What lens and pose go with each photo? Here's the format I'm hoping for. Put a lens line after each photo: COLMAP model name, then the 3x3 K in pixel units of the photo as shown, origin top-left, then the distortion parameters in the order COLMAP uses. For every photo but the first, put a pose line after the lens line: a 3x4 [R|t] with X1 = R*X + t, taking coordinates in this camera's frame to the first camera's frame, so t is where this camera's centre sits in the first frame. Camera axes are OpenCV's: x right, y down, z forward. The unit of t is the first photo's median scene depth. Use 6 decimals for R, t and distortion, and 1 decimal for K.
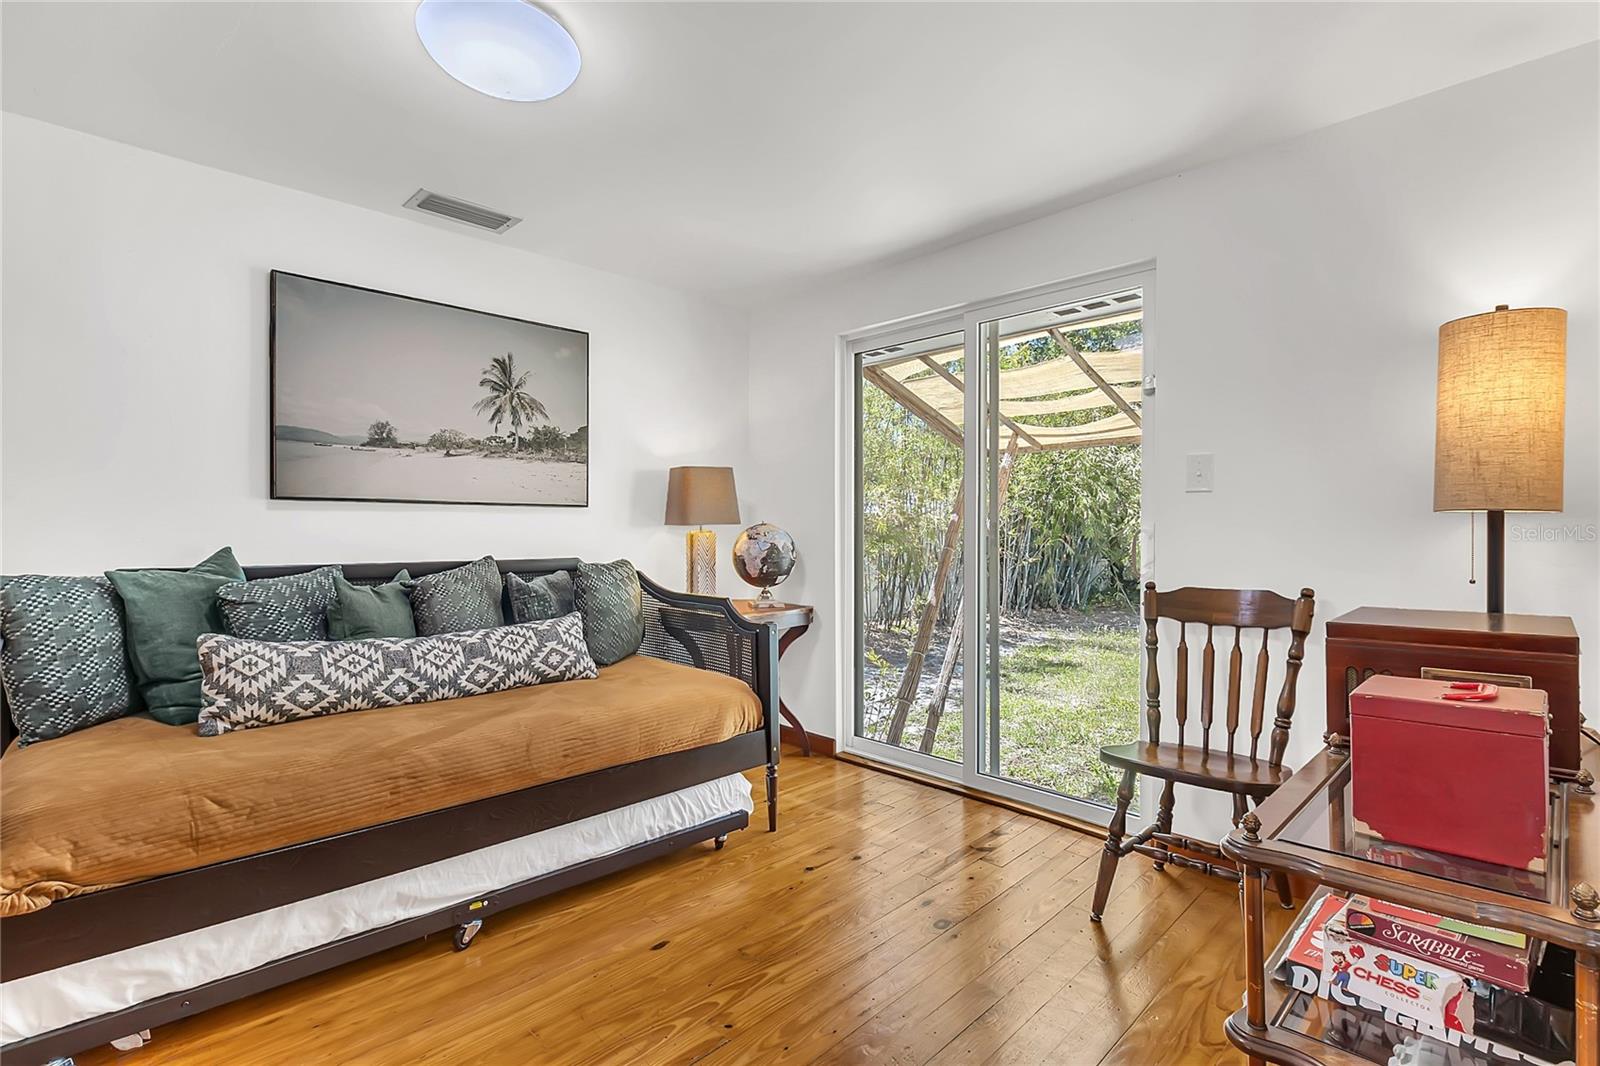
lens RADIAL K [[748.7, 0, 799.7], [0, 748.7, 521.2], [0, 0, 1]] dist [0.001296, -0.001529]
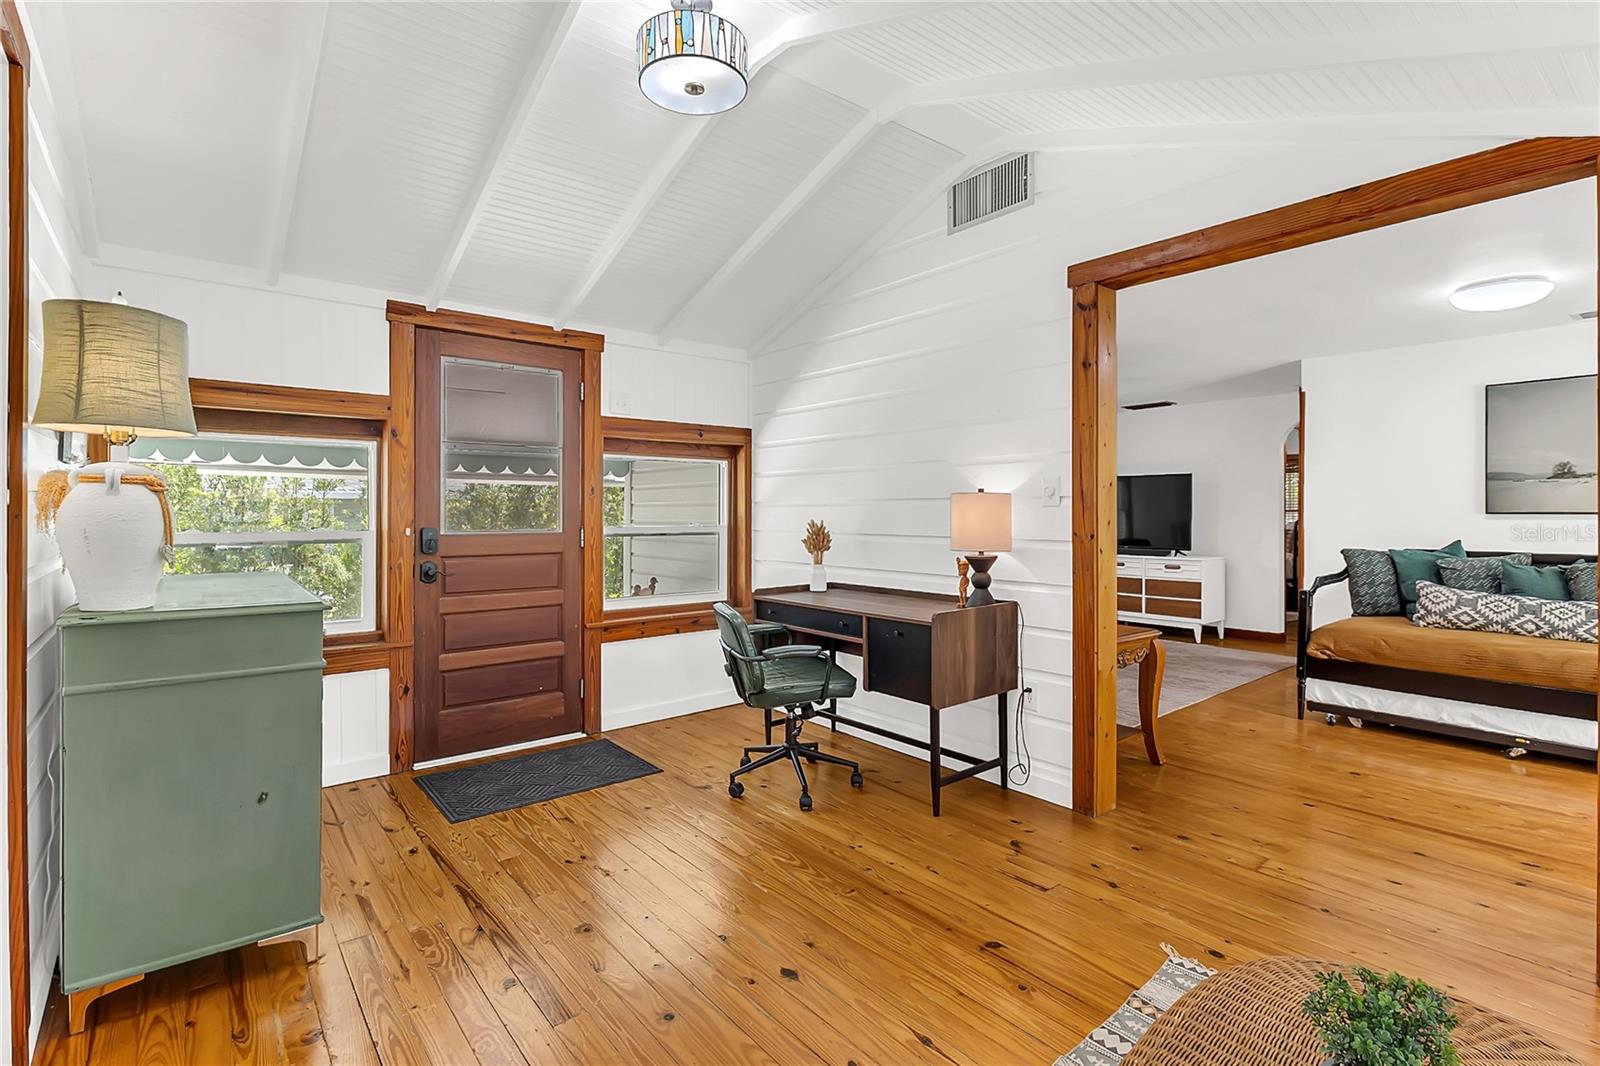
lens RADIAL K [[747.3, 0, 792.9], [0, 747.3, 524.7], [0, 0, 1]] dist [-0.001171, -0.000551]
pose [[-0.105955, 0.010724, -0.994313, 1.389392], [0.009657, 0.999906, 0.009755, -0.042096], [0.994324, -0.008569, -0.106049, -0.505692]]
